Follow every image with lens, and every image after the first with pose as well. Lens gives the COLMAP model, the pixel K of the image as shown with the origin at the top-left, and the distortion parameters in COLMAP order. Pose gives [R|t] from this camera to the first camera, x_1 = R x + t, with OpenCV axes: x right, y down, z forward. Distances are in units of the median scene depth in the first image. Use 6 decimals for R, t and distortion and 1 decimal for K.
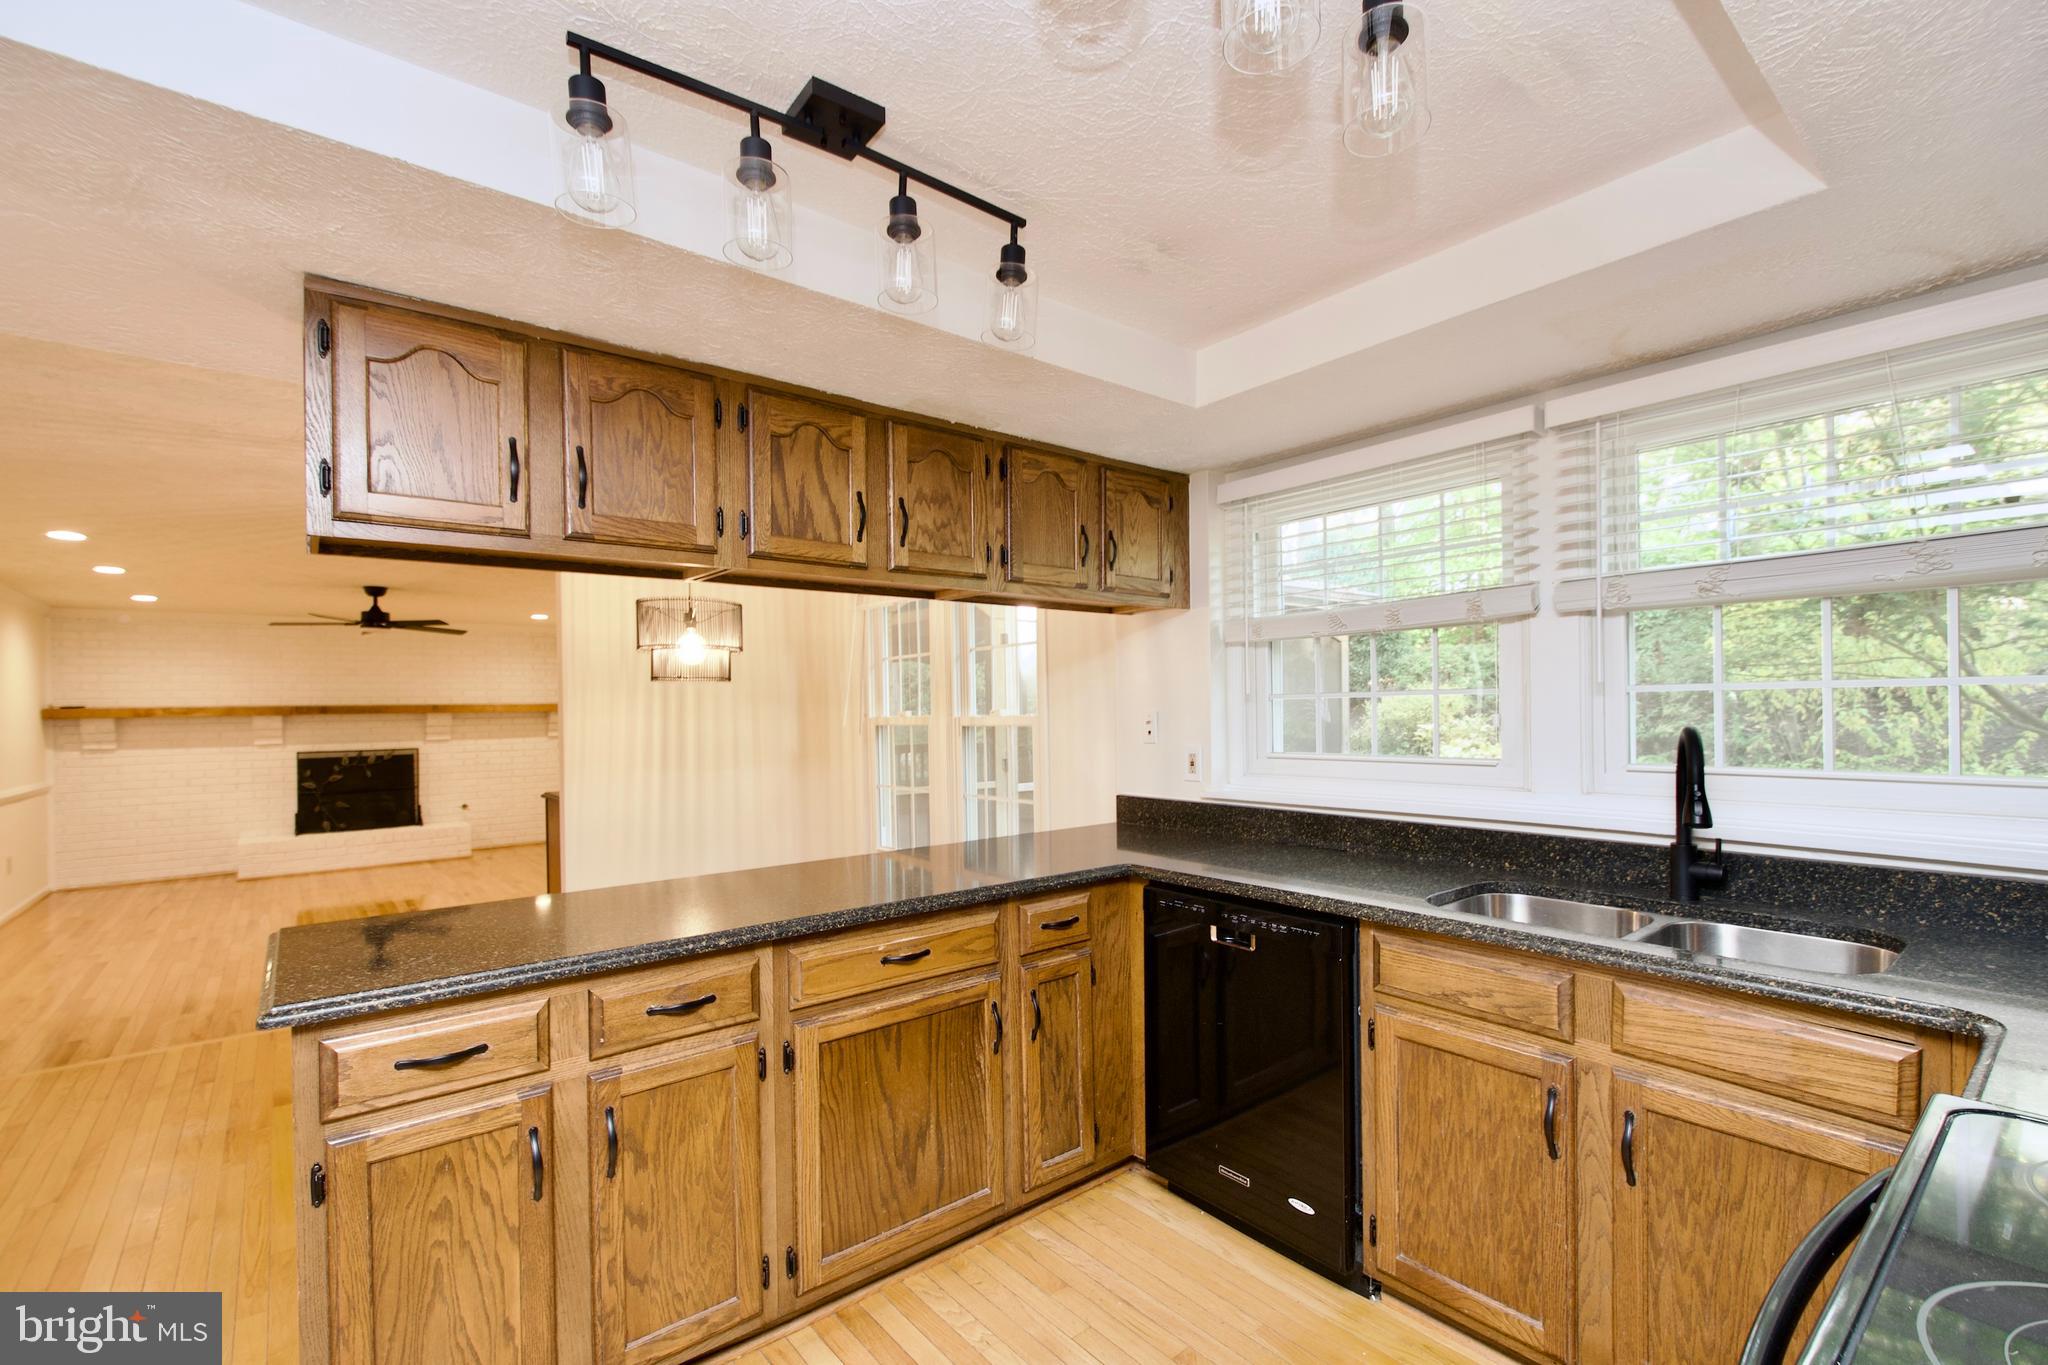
lens RADIAL K [[900.8, 0, 1029.0], [0, 900.8, 697.9], [0, 0, 1]] dist [0.000248, -0.000251]
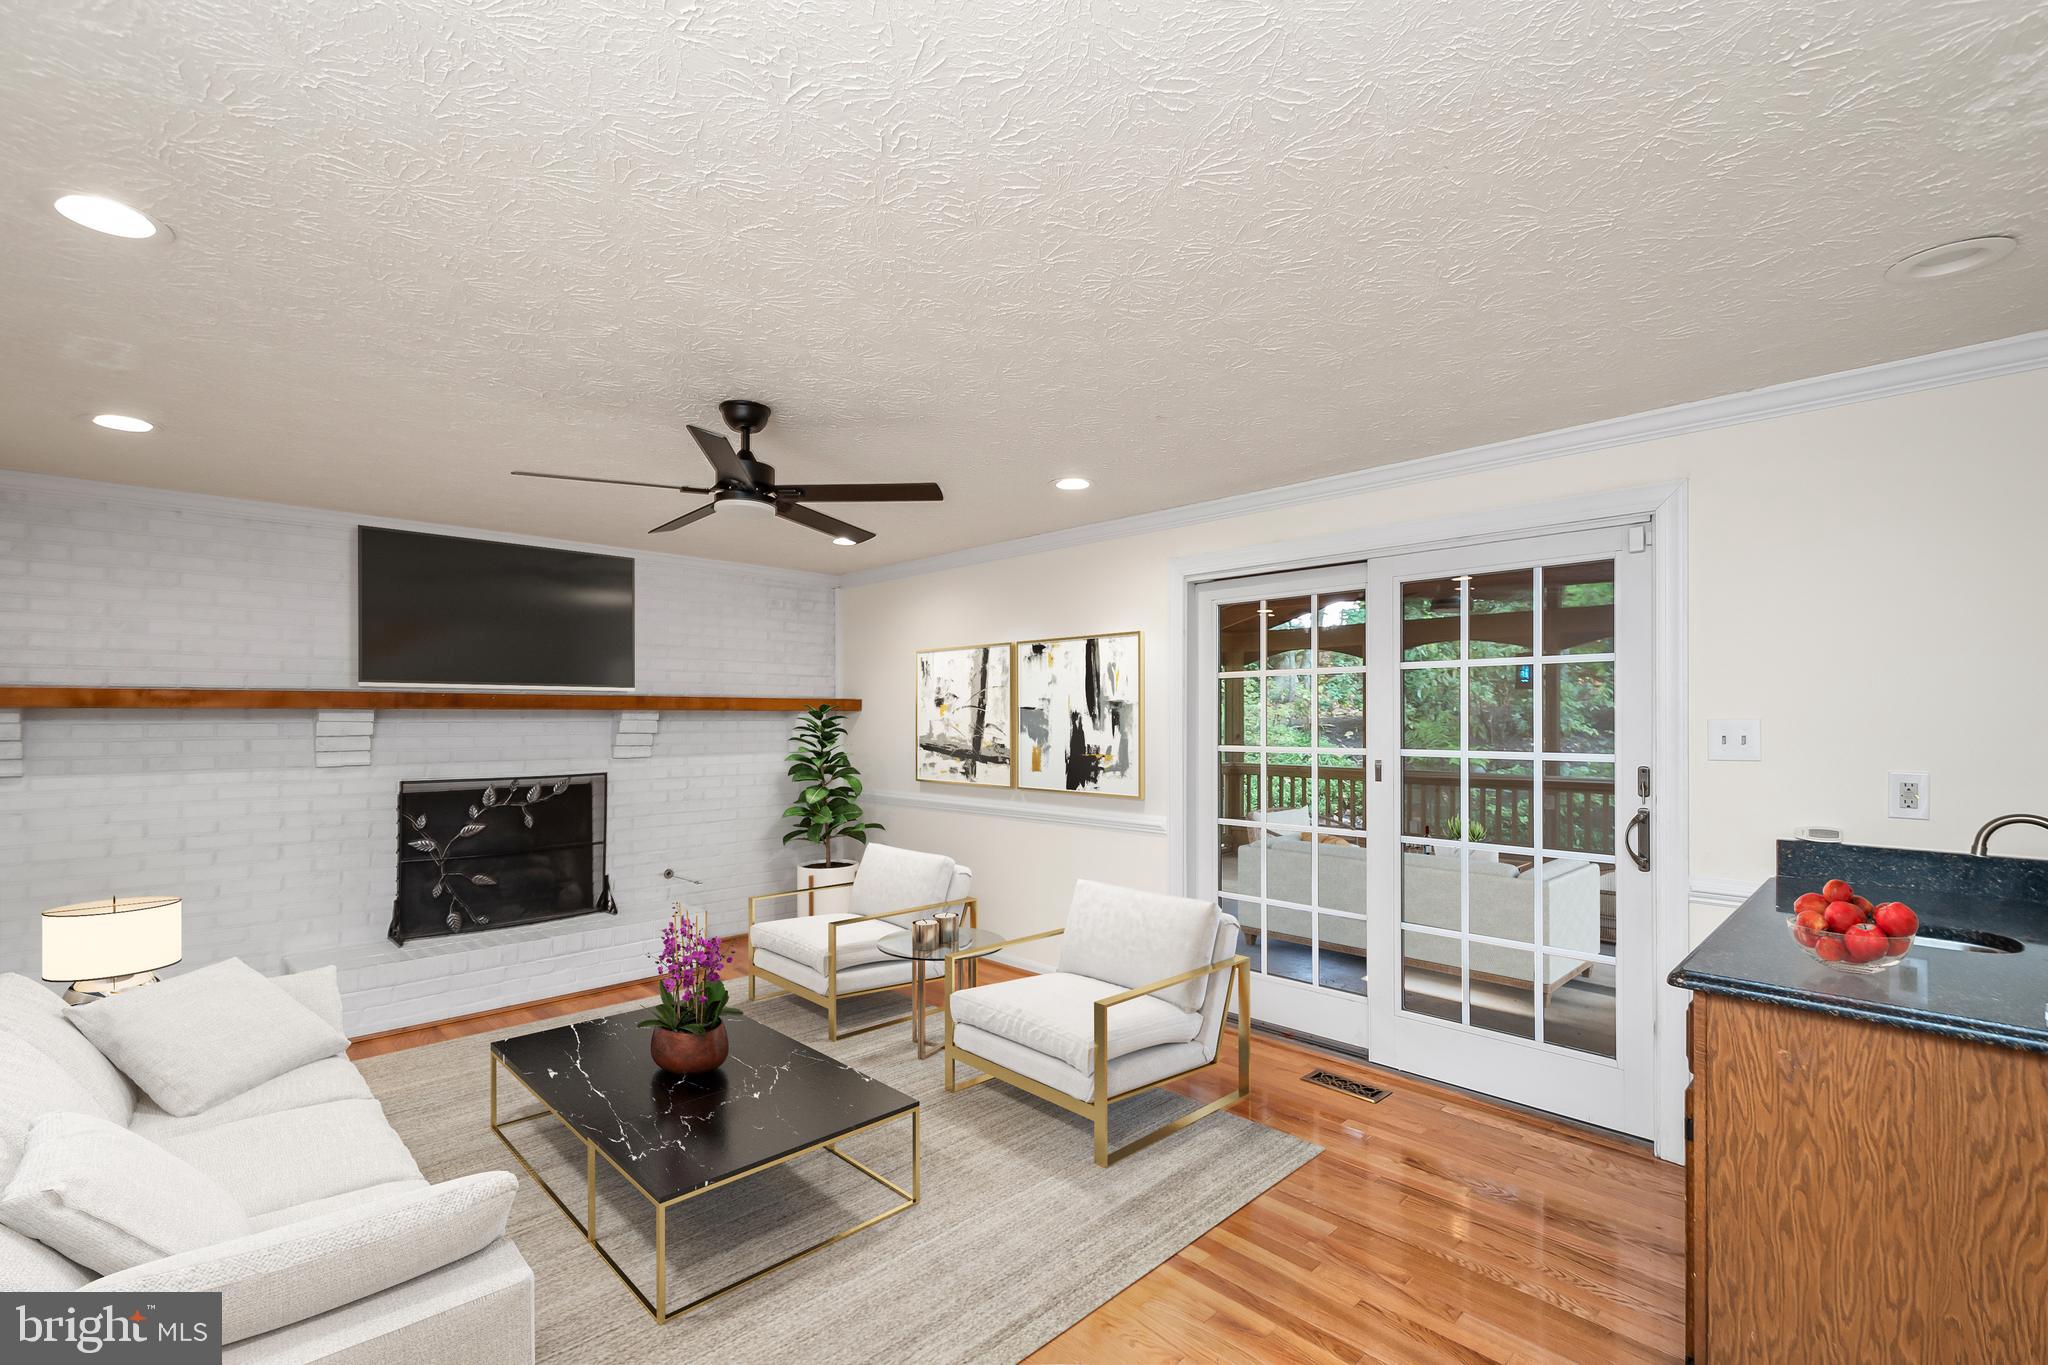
lens RADIAL K [[900.8, 0, 1033.7], [0, 900.8, 706.2], [0, 0, 1]] dist [0.000248, -0.000251]
pose [[0.994976, 0.014056, 0.099123, -0.502215], [-0.013449, 0.999887, -0.006782, 0.016137], [-0.099207, 0.005415, 0.995052, 0.448849]]
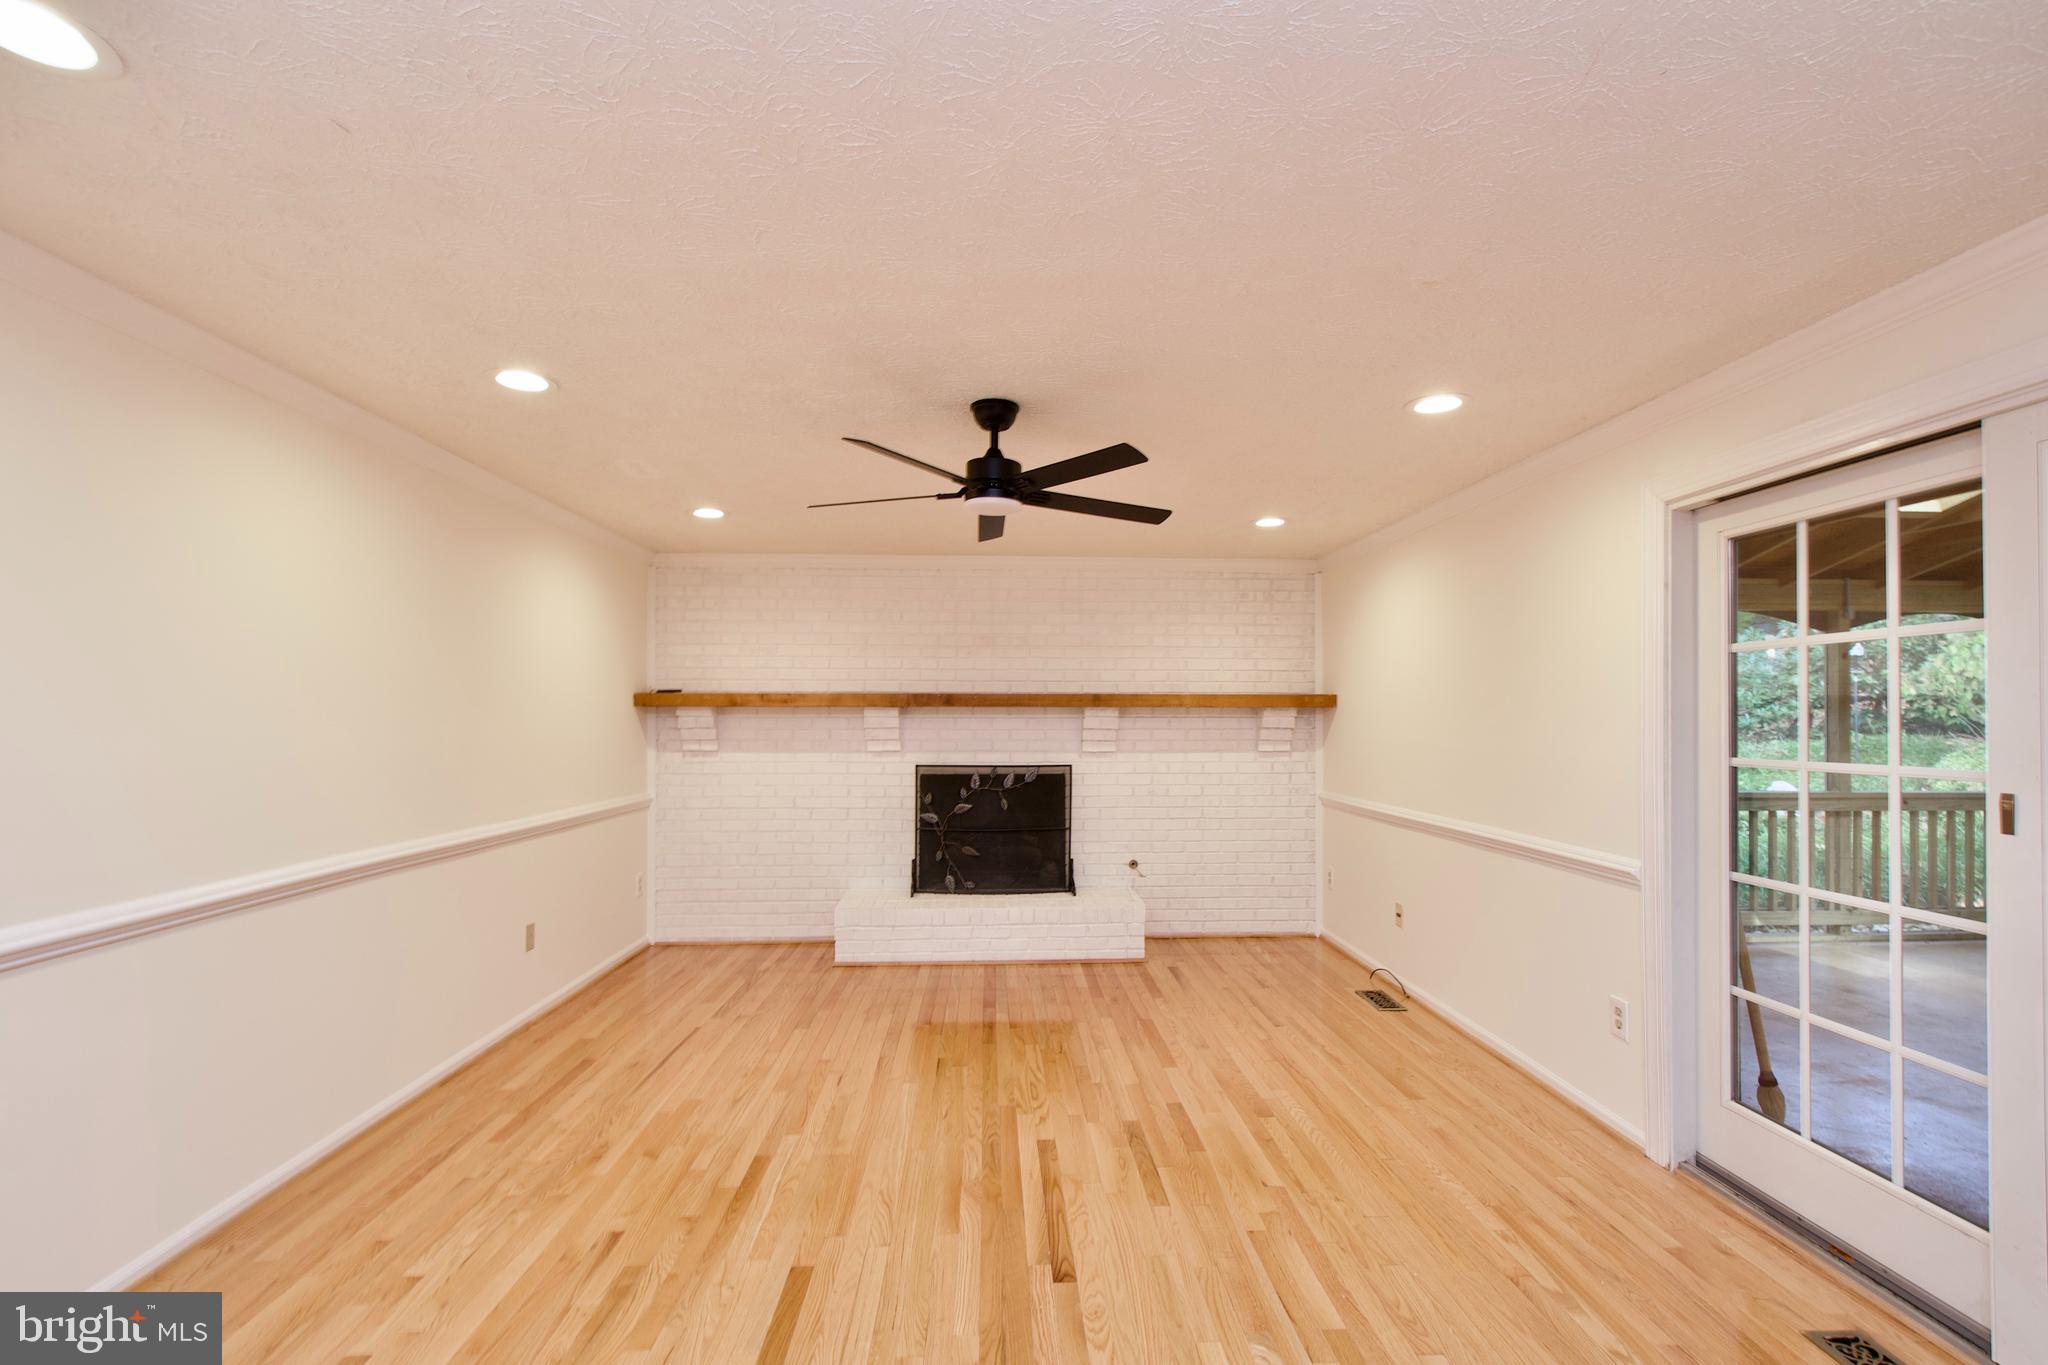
lens RADIAL K [[900.8, 0, 1029.9], [0, 900.8, 703.2], [0, 0, 1]] dist [0.000248, -0.000251]
pose [[0.802037, 0.006559, -0.597239, -0.360982], [-0.009518, 0.999953, -0.001801, 0.016722], [0.597199, 0.007129, 0.802062, 0.529295]]
